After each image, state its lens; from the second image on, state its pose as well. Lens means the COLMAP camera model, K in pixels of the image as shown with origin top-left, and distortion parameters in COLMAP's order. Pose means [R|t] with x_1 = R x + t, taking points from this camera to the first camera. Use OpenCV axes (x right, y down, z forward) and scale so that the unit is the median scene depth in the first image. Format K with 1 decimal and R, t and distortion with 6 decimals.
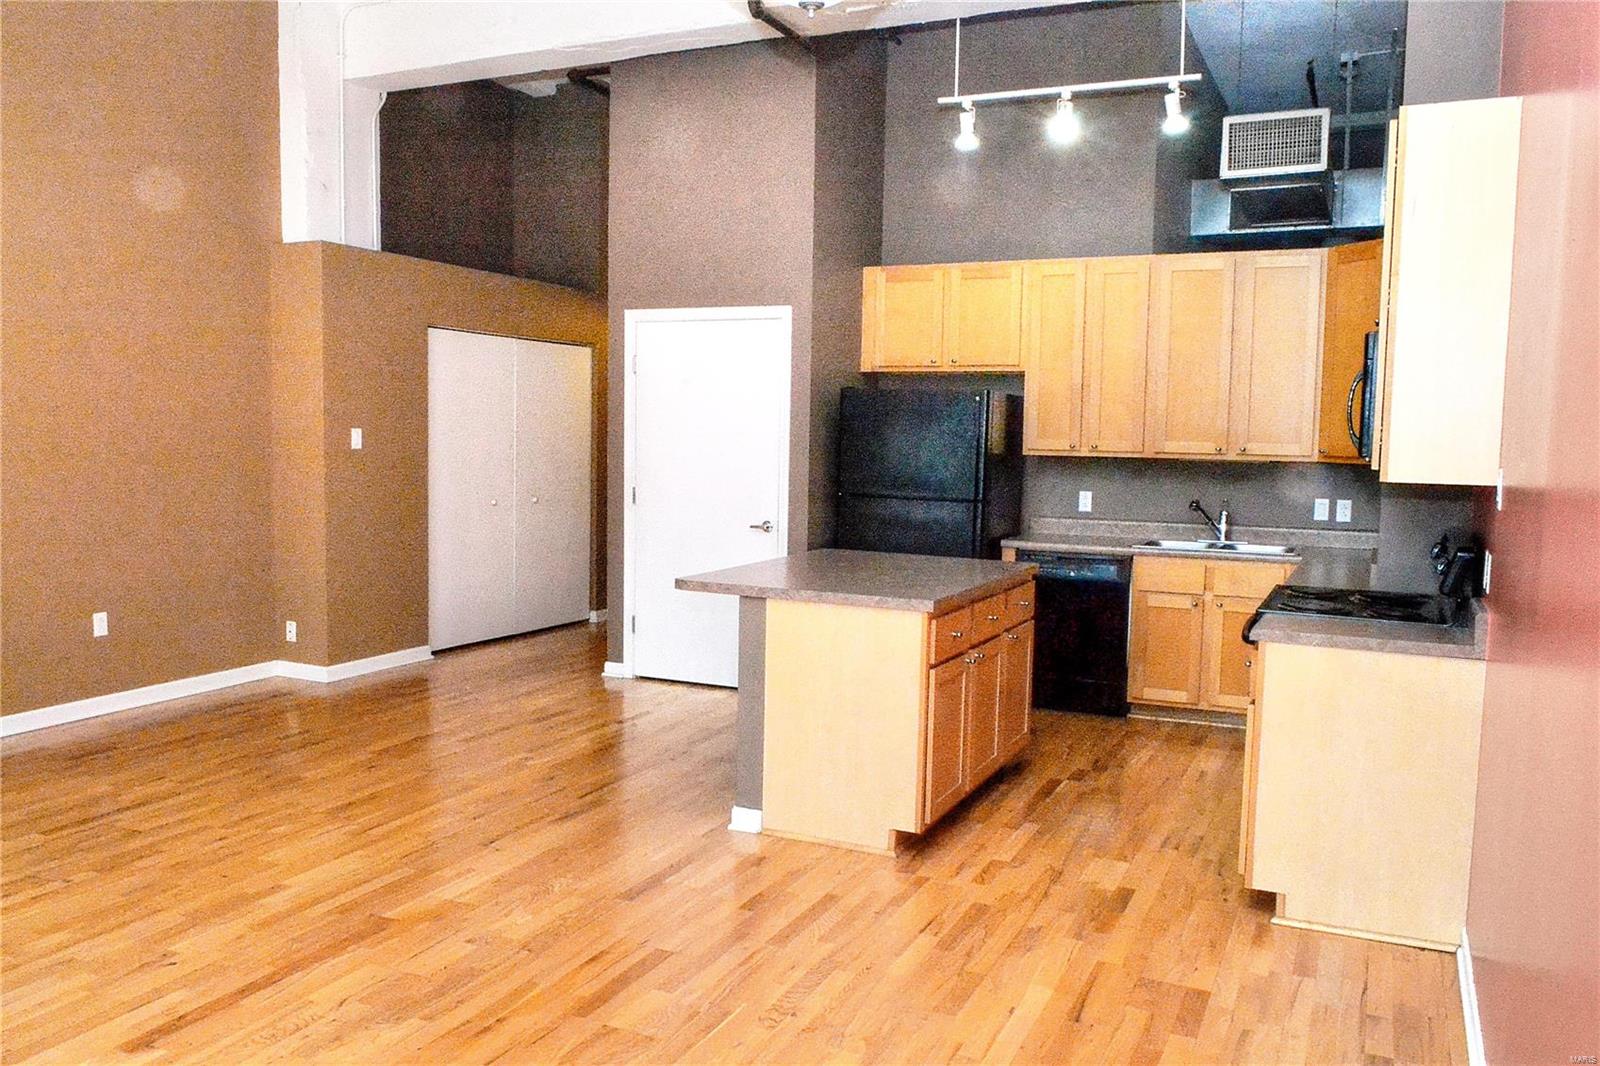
lens RADIAL K [[1266.6, 0, 791.5], [0, 1266.6, 539.3], [0, 0, 1]] dist [-0.013982, 0.004687]
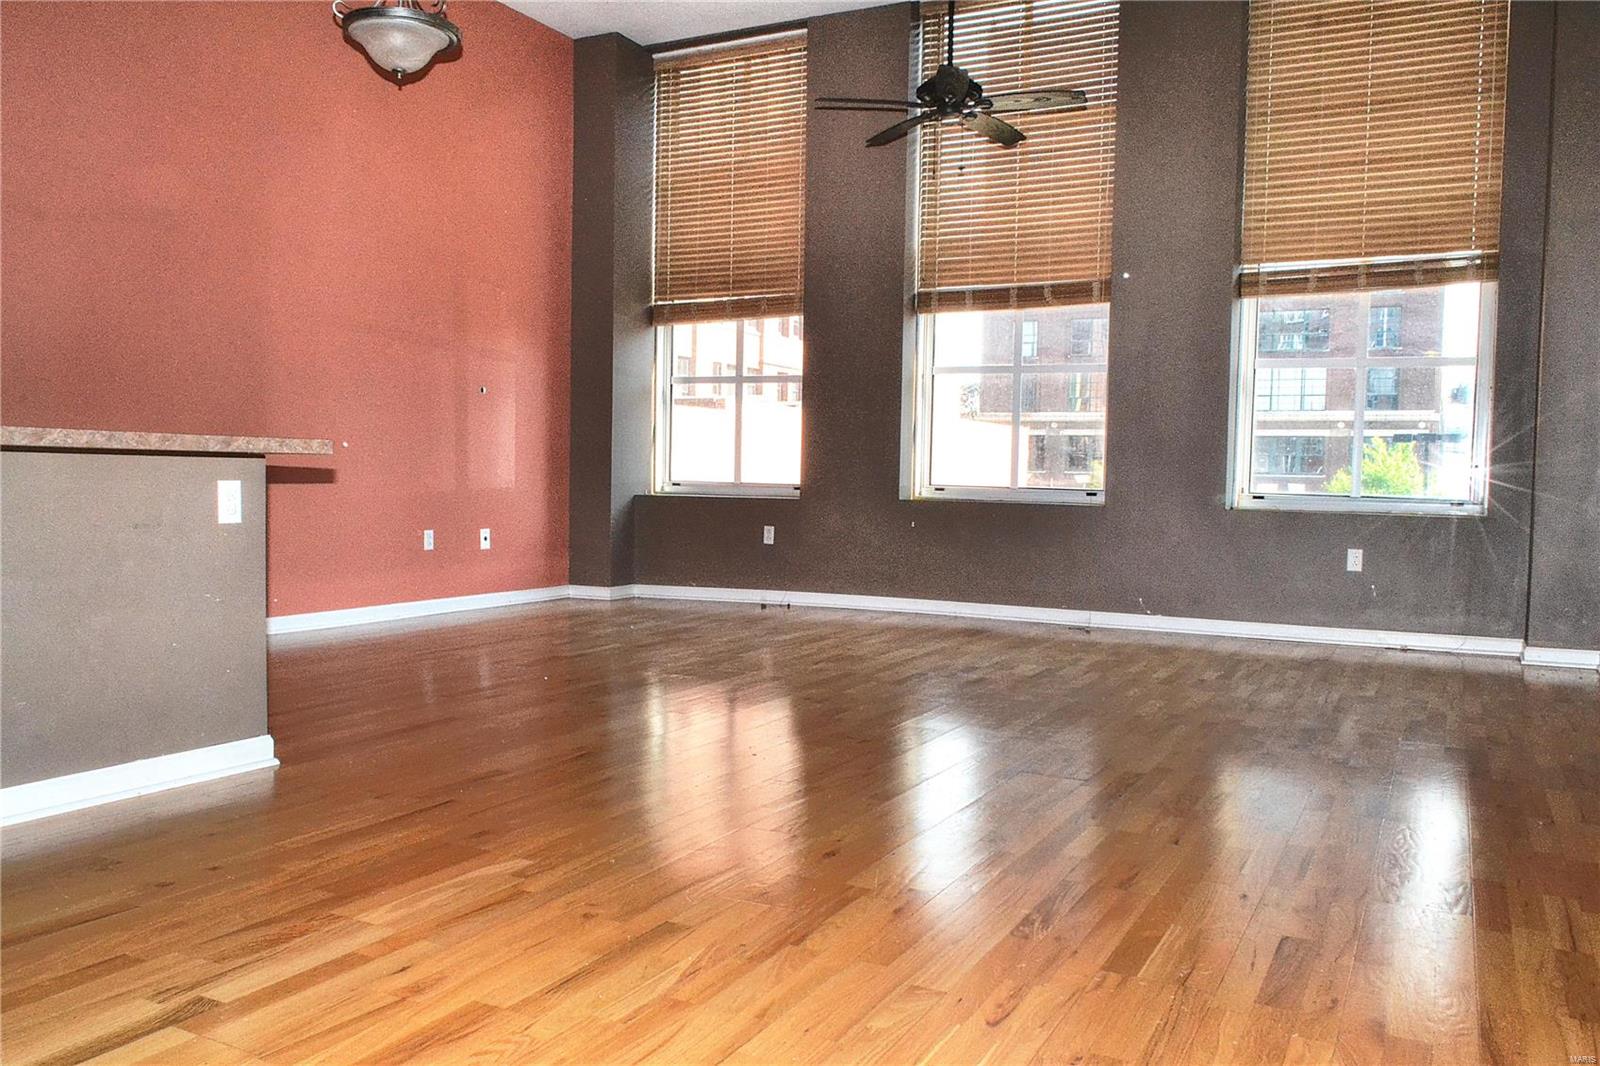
lens RADIAL K [[1266.6, 0, 791.5], [0, 1266.6, 539.3], [0, 0, 1]] dist [-0.013982, 0.004687]
pose [[-0.998166, -0.036602, 0.048227, -0.319567], [-0.029407, 0.989393, 0.142259, -0.018925], [-0.052922, 0.140580, -0.988654, 1.405292]]
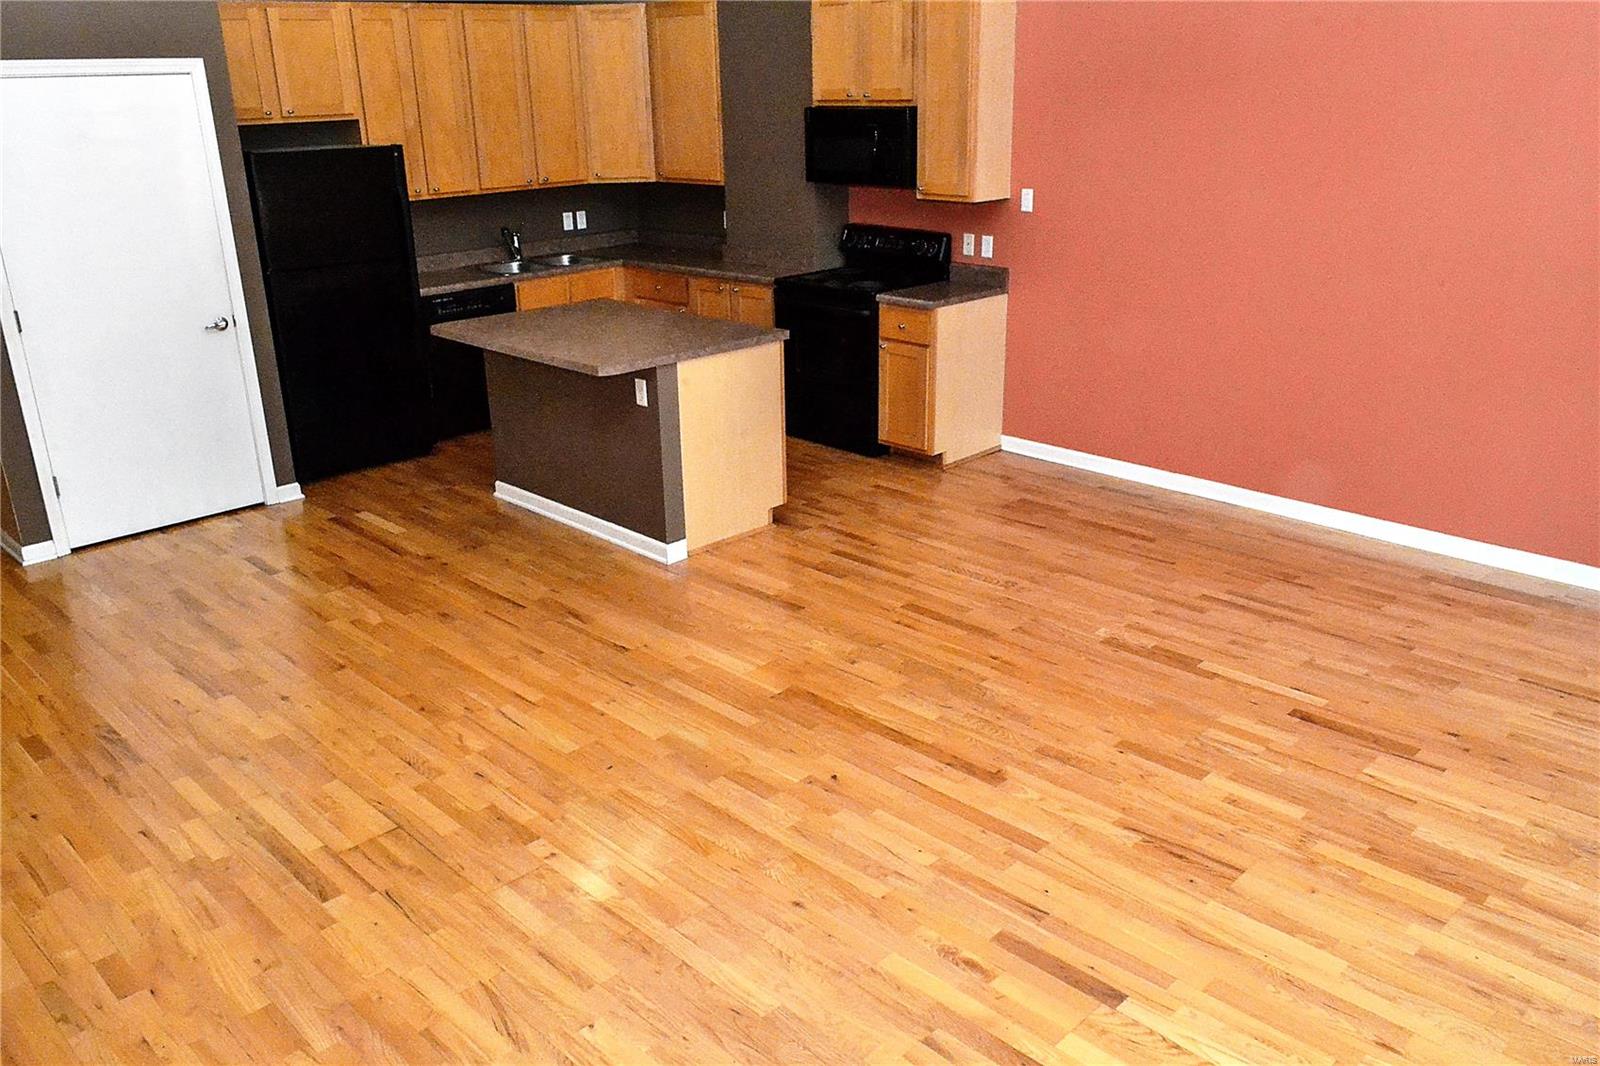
lens RADIAL K [[1266.6, 0, 791.5], [0, 1266.6, 539.3], [0, 0, 1]] dist [-0.013982, 0.004687]
pose [[0.348648, -0.348437, 0.870078, -0.838161], [0.113635, 0.937194, 0.329780, -0.137443], [-0.930340, -0.016106, 0.366345, 0.378663]]
